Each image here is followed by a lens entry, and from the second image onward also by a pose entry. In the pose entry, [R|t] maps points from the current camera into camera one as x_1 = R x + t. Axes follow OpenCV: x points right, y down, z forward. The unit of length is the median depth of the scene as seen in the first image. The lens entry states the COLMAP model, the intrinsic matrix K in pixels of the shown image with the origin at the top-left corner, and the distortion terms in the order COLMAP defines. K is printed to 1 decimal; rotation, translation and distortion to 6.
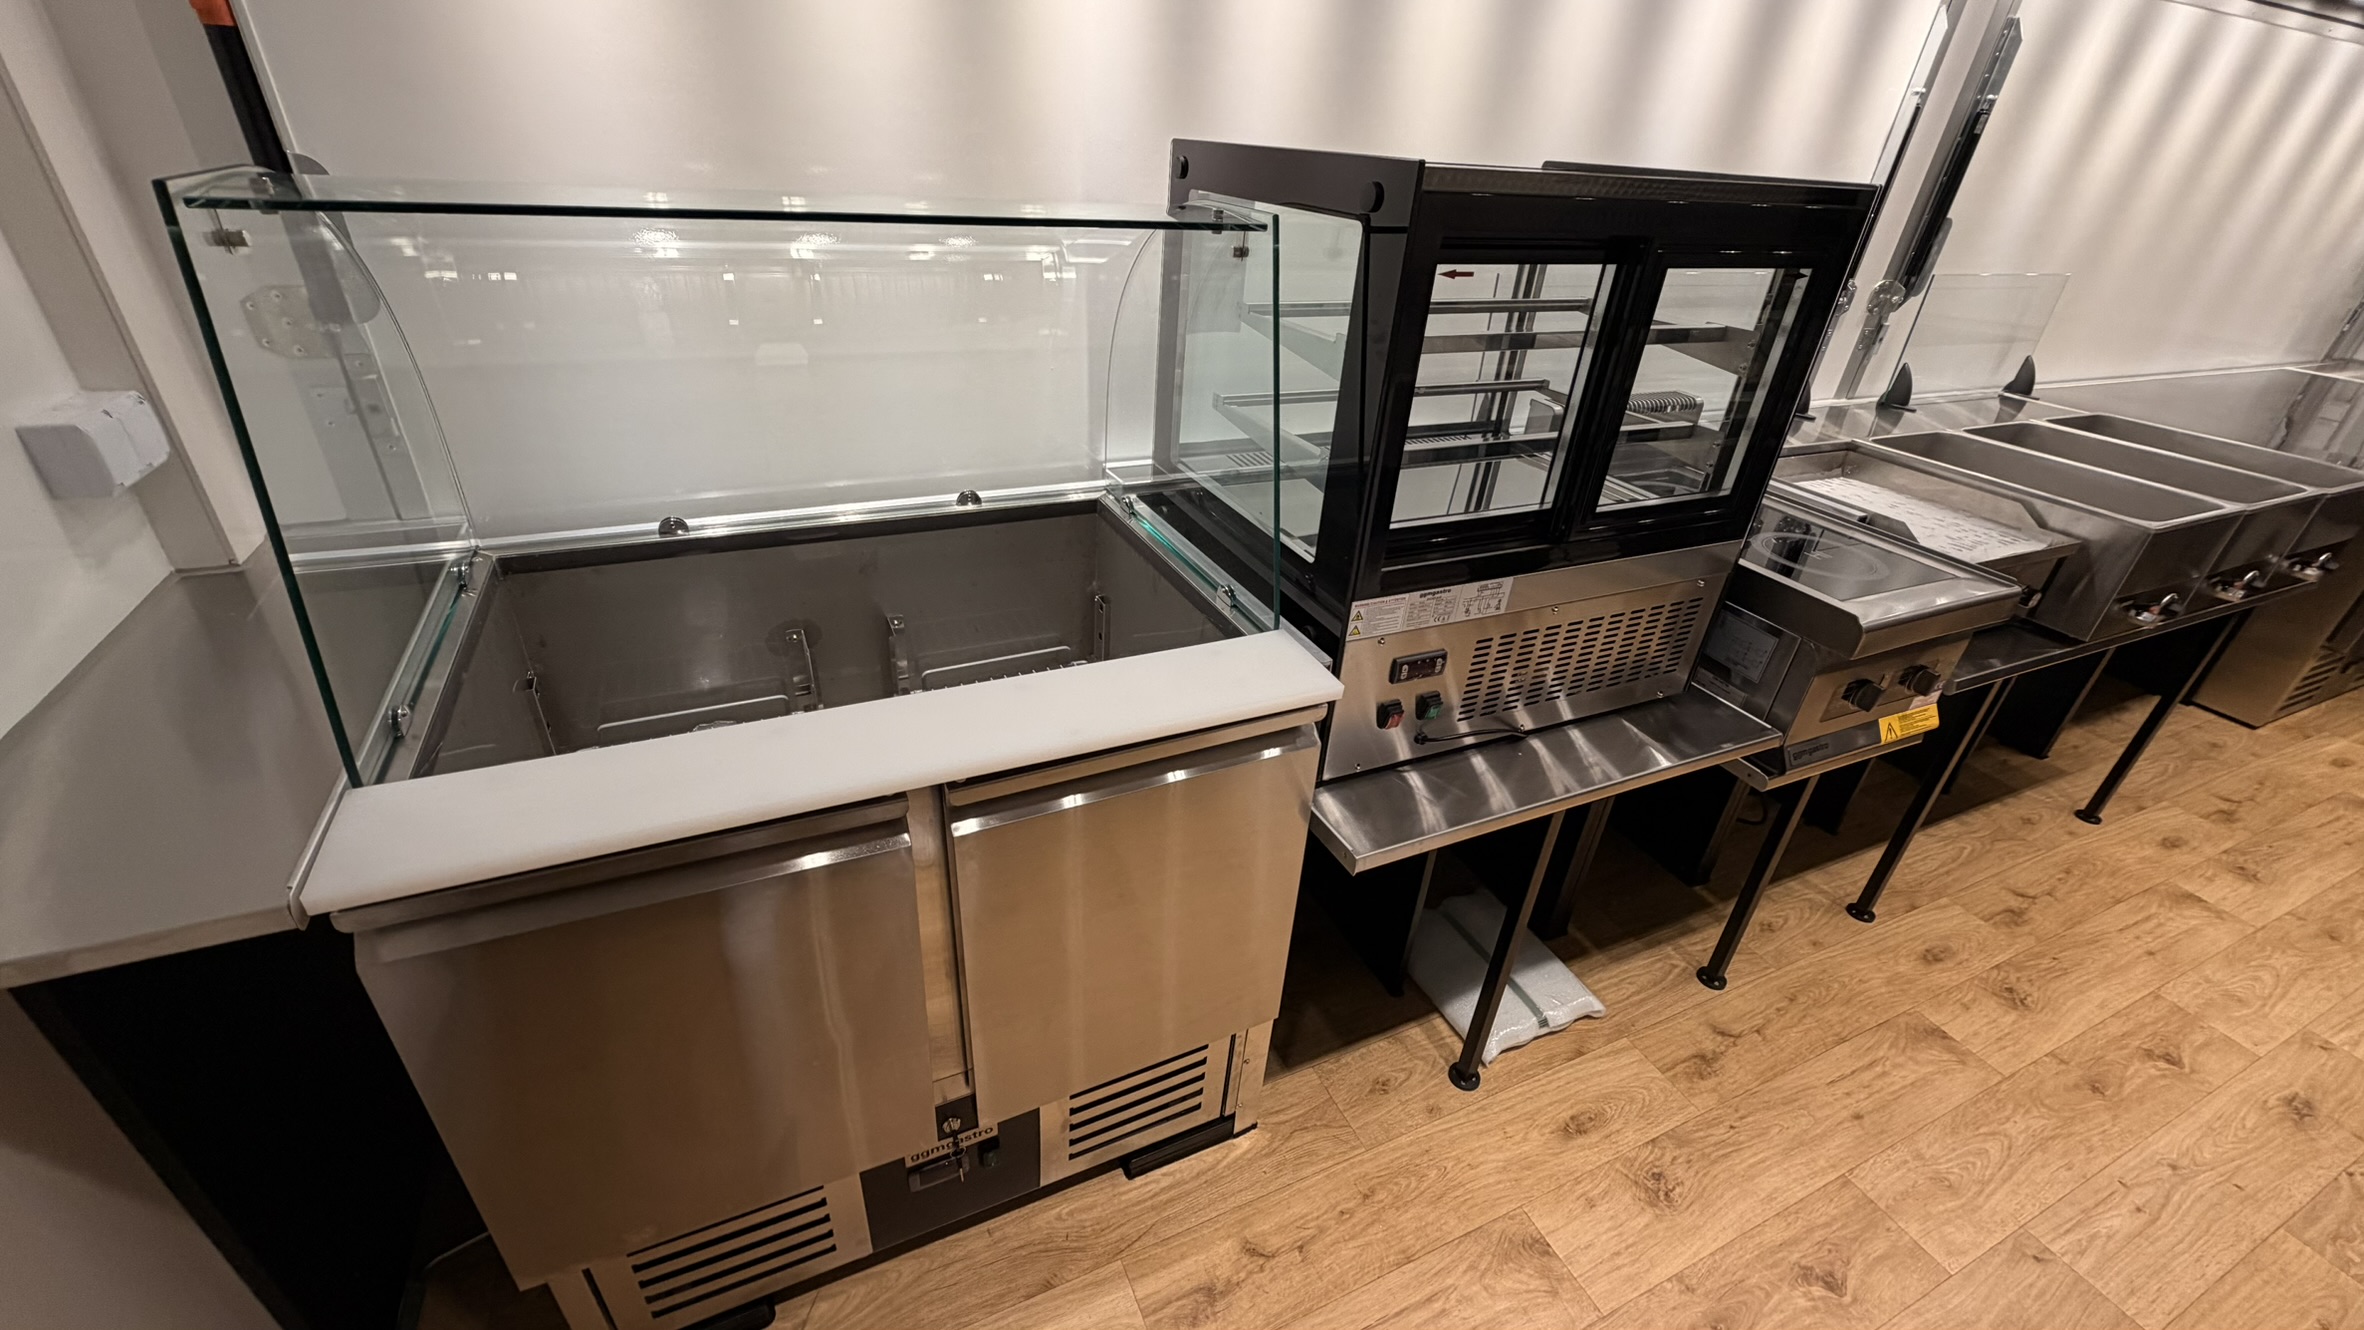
lens RADIAL K [[932.1, 0, 1175.7], [0, 932.1, 667.6], [0, 0, 1]] dist [-0.001805, 0.000389]
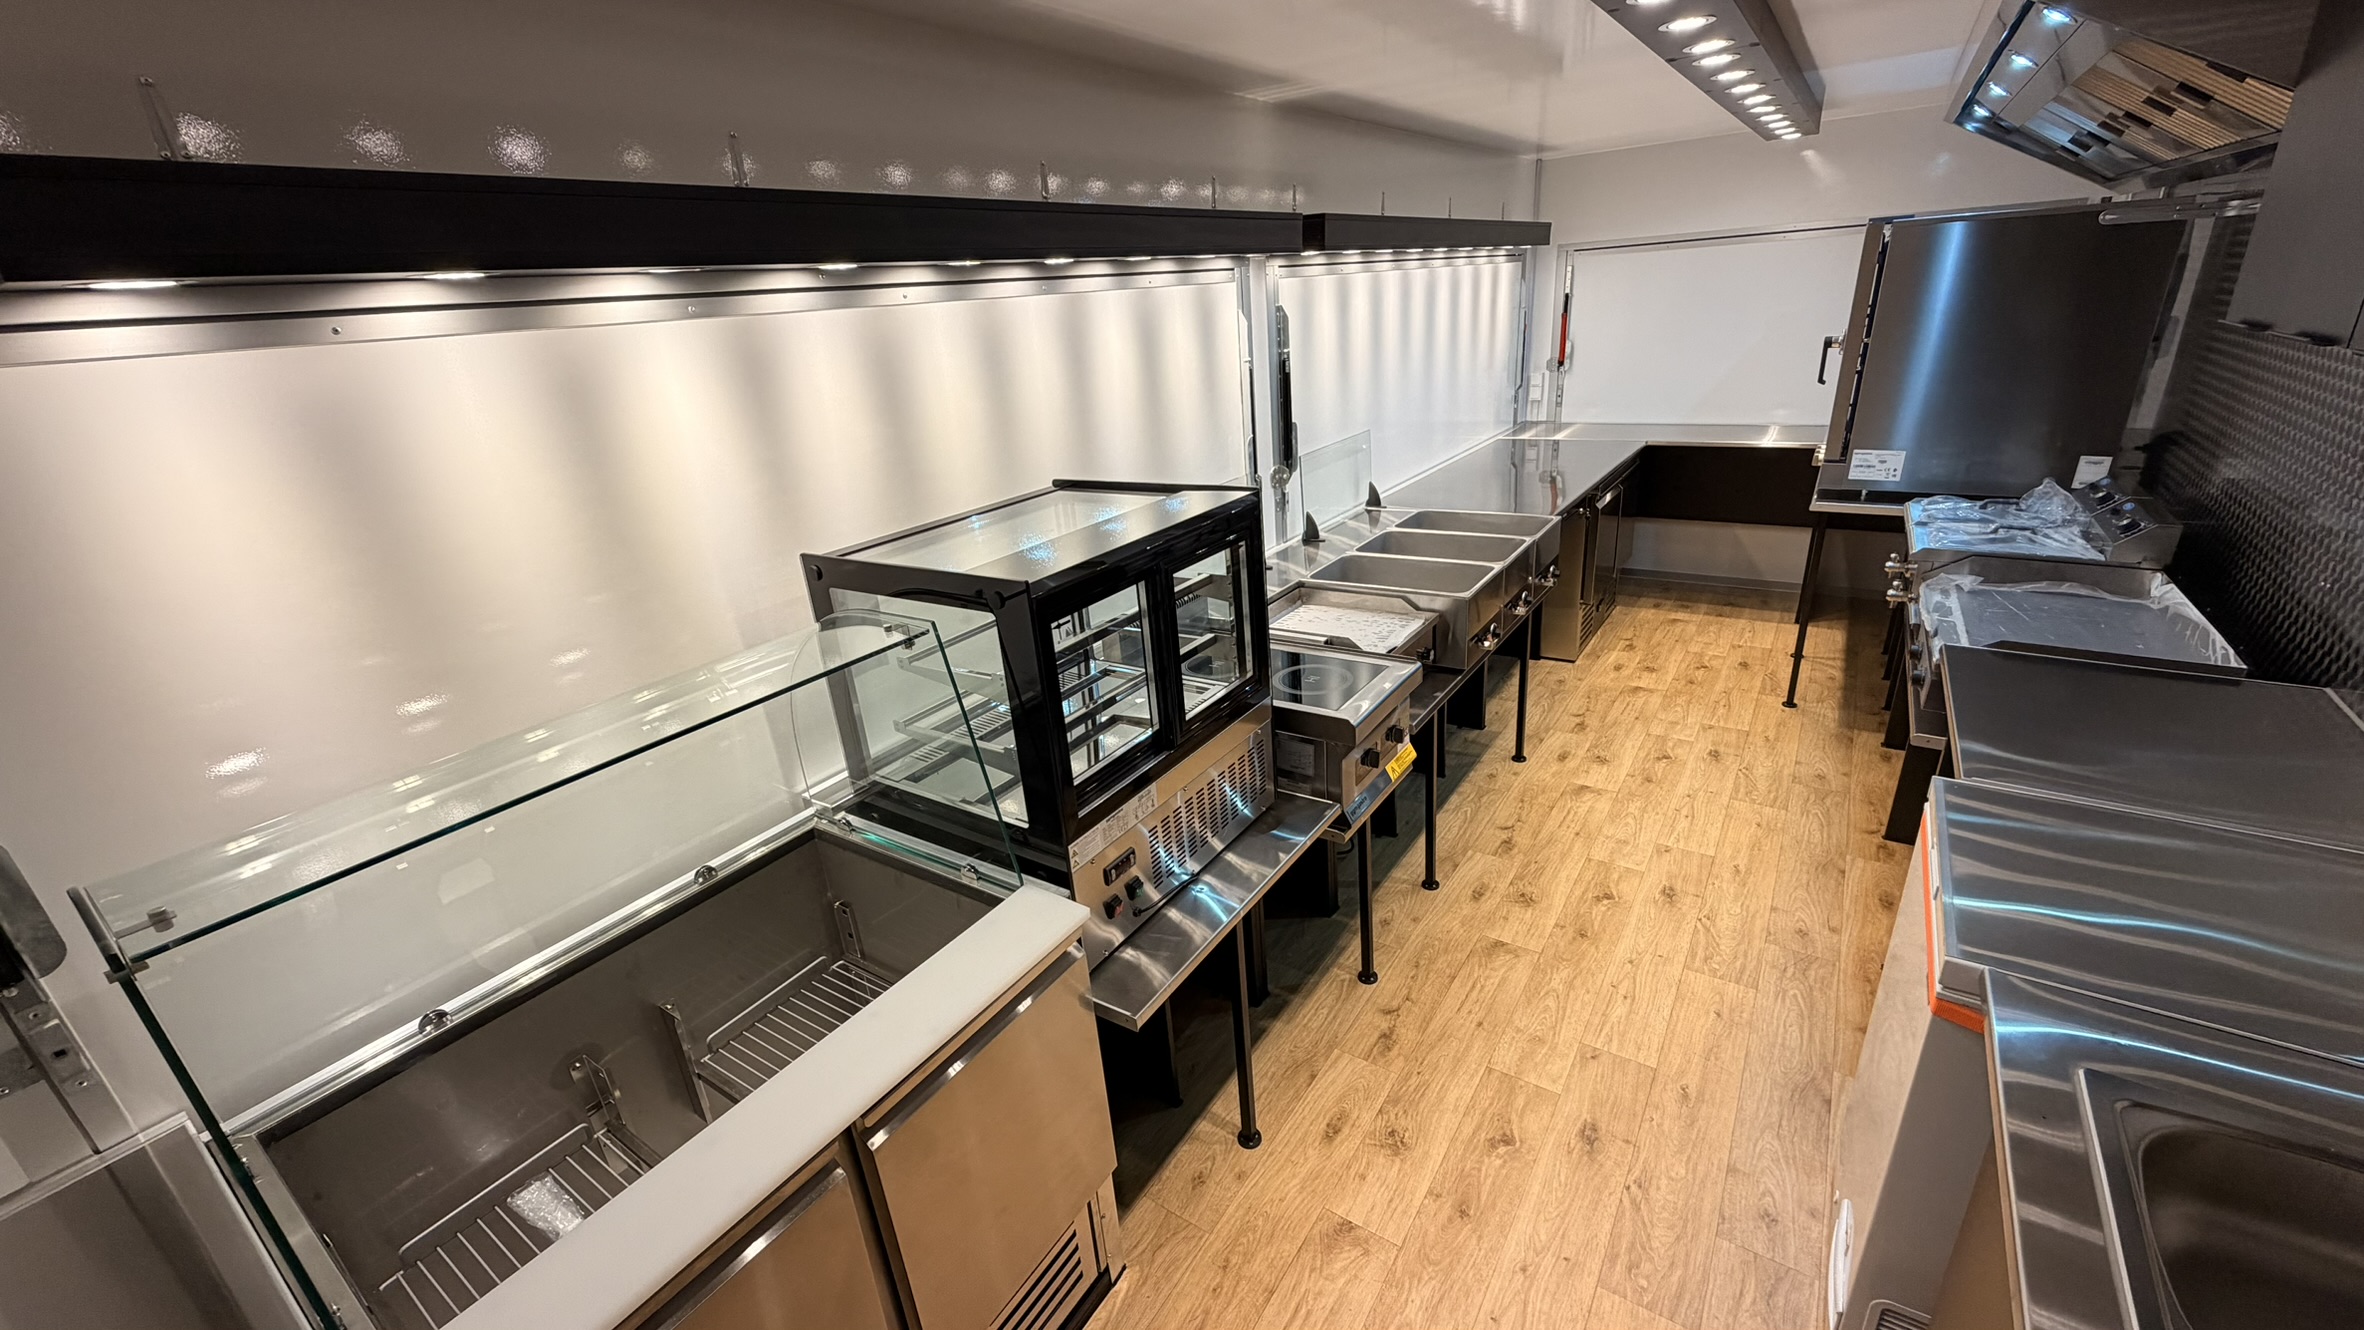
lens RADIAL K [[932.1, 0, 1175.7], [0, 932.1, 667.6], [0, 0, 1]] dist [-0.001805, 0.000389]
pose [[0.849826, -0.305182, 0.429721, -0.129021], [0.369612, 0.926306, -0.073103, -0.104157], [-0.375743, 0.220955, 0.899998, -0.257008]]
